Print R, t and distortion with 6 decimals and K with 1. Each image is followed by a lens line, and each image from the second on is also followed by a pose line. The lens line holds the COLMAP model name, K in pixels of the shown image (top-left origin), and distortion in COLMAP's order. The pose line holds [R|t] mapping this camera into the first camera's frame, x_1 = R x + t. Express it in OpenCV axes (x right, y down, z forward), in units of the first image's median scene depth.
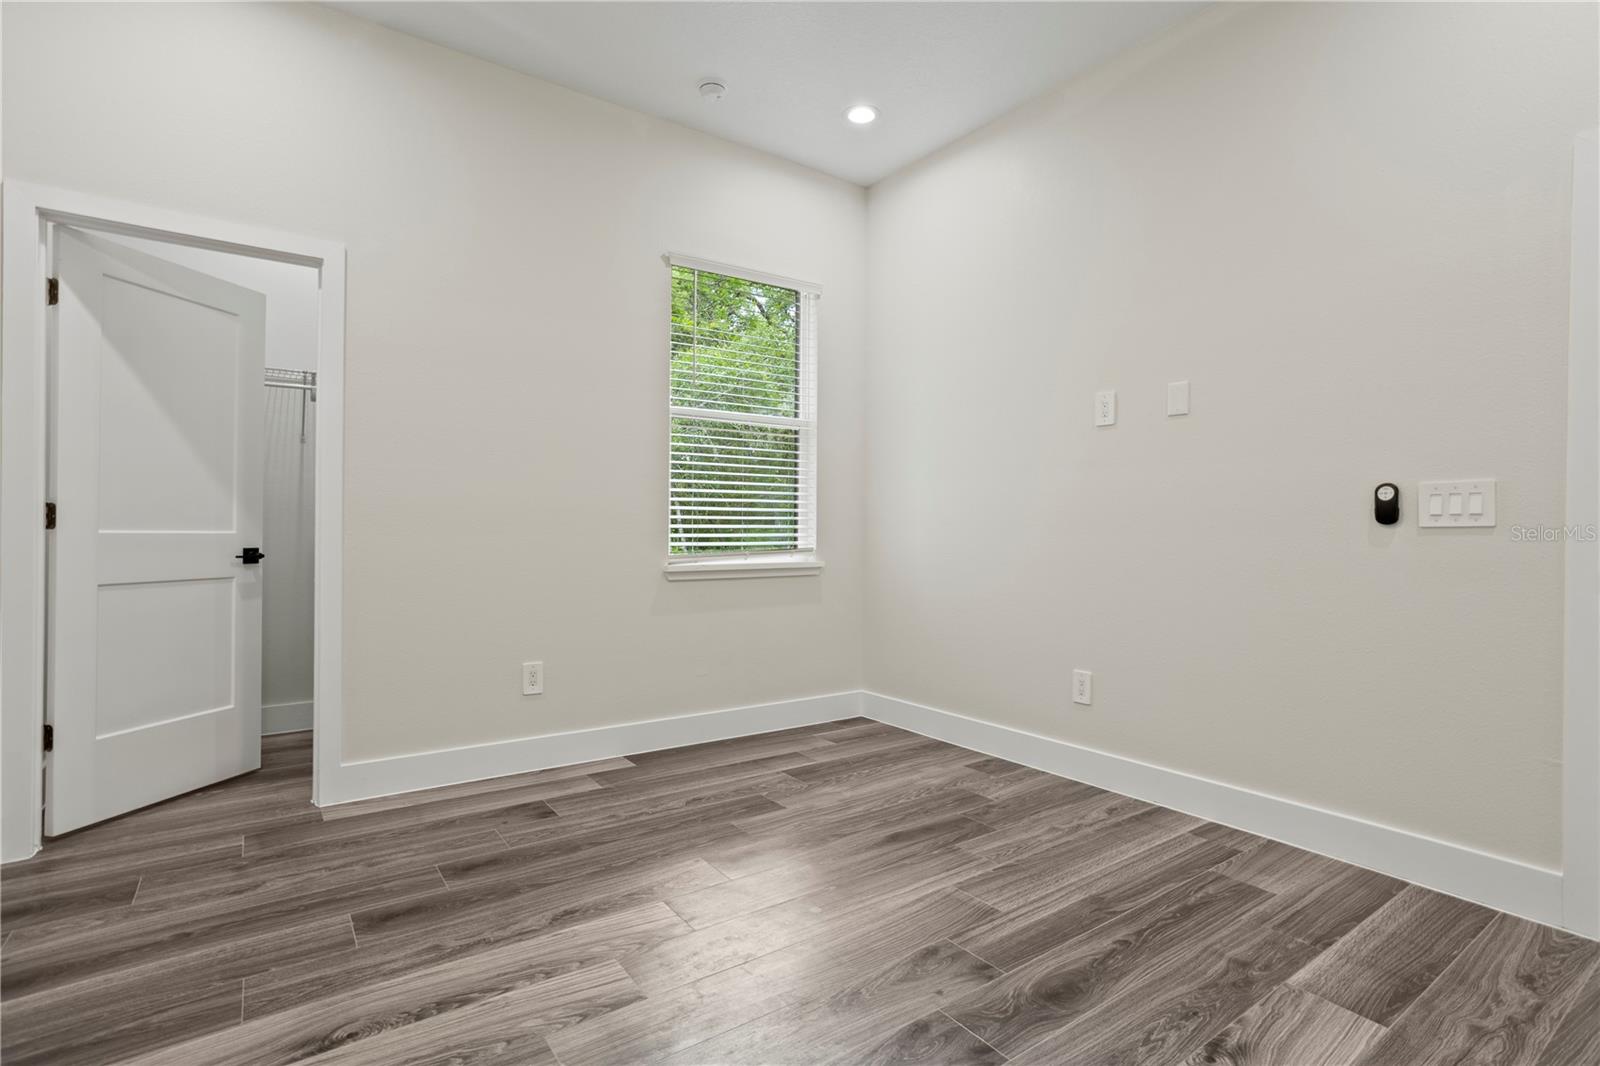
lens RADIAL K [[770.6, 0, 810.3], [0, 770.6, 528.0], [0, 0, 1]] dist [-0.054995, 0.023774]
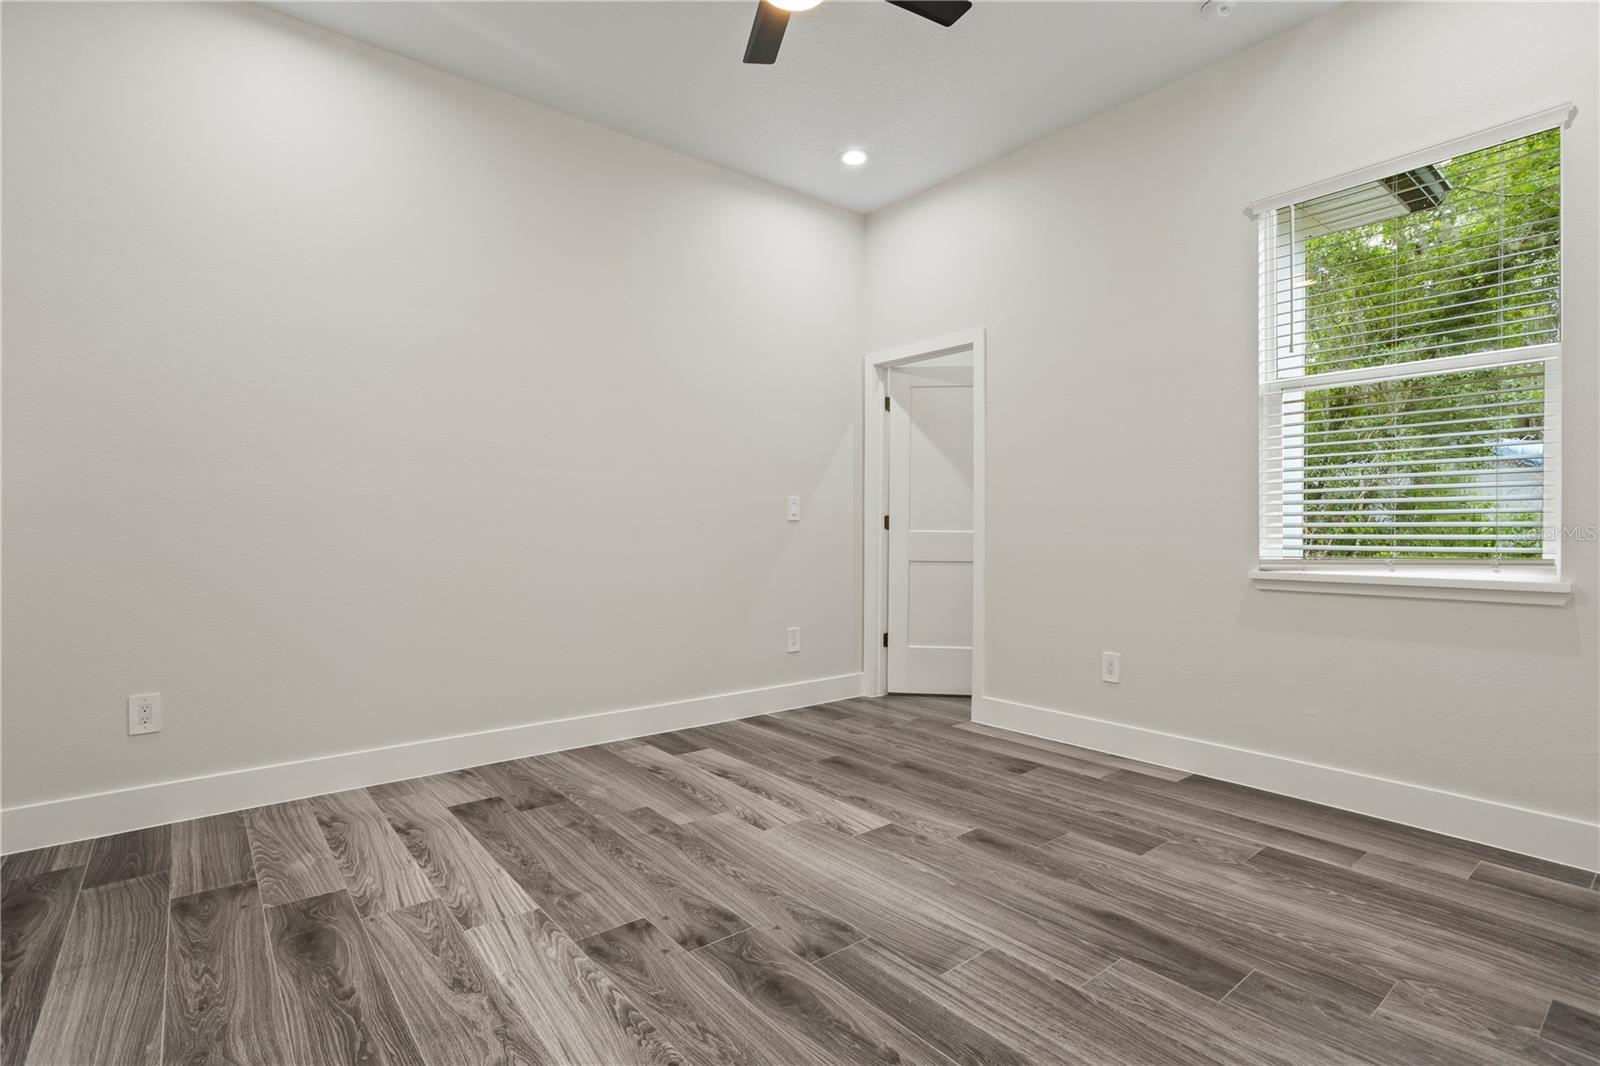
lens RADIAL K [[770.6, 0, 795.8], [0, 770.6, 525.7], [0, 0, 1]] dist [-0.054995, 0.023774]
pose [[0.052469, -0.009251, -0.998580, 0.817643], [0.000657, 0.999957, -0.009230, 0.007910], [0.998622, -0.000172, 0.052473, 0.593464]]
